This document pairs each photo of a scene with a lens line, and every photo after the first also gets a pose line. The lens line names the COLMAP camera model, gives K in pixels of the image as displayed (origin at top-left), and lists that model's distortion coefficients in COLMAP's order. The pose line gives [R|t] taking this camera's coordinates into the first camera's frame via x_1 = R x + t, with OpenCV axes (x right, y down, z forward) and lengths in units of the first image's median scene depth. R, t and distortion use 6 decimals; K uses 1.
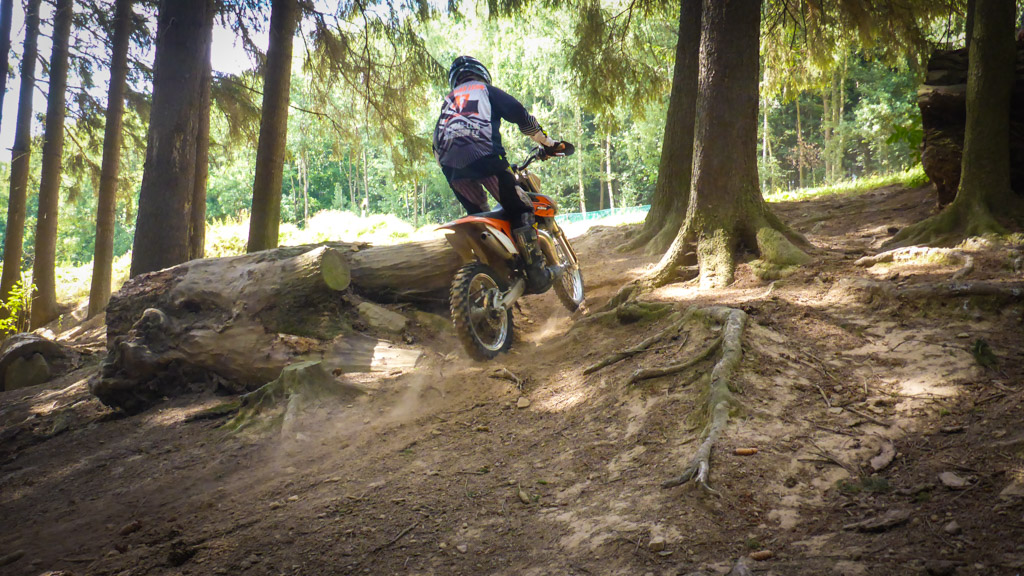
lens RADIAL K [[839.7, 0, 512.7], [0, 839.7, 287.0], [0, 0, 1]] dist [-0.024528, 0.001616]
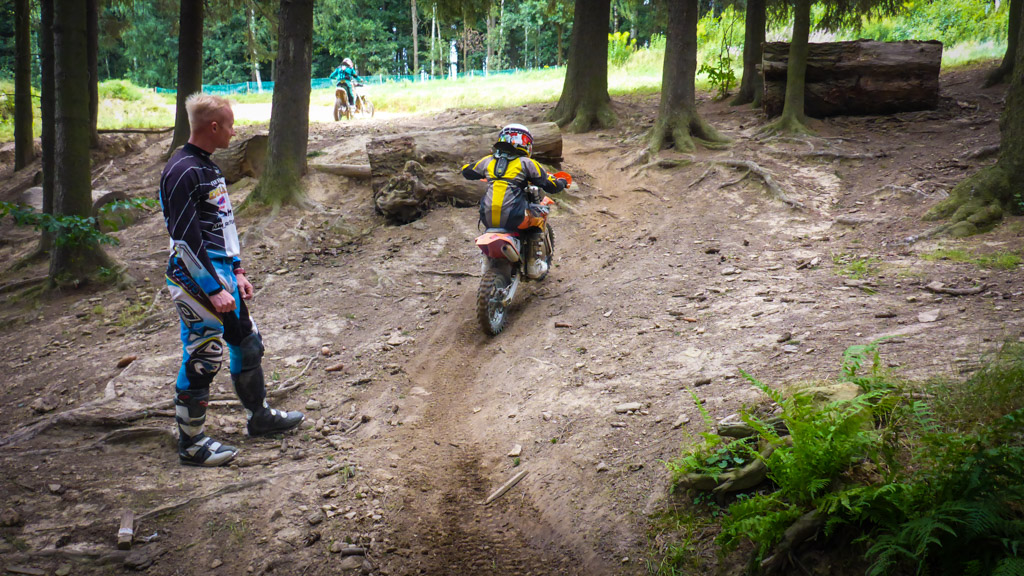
lens RADIAL K [[839.7, 0, 511.2], [0, 839.7, 288.2], [0, 0, 1]] dist [-0.024528, 0.001616]
pose [[0.893858, -0.060008, 0.444316, -1.054647], [-0.010359, 0.987974, 0.154271, 0.017001], [-0.448230, -0.142499, 0.882487, -0.688686]]
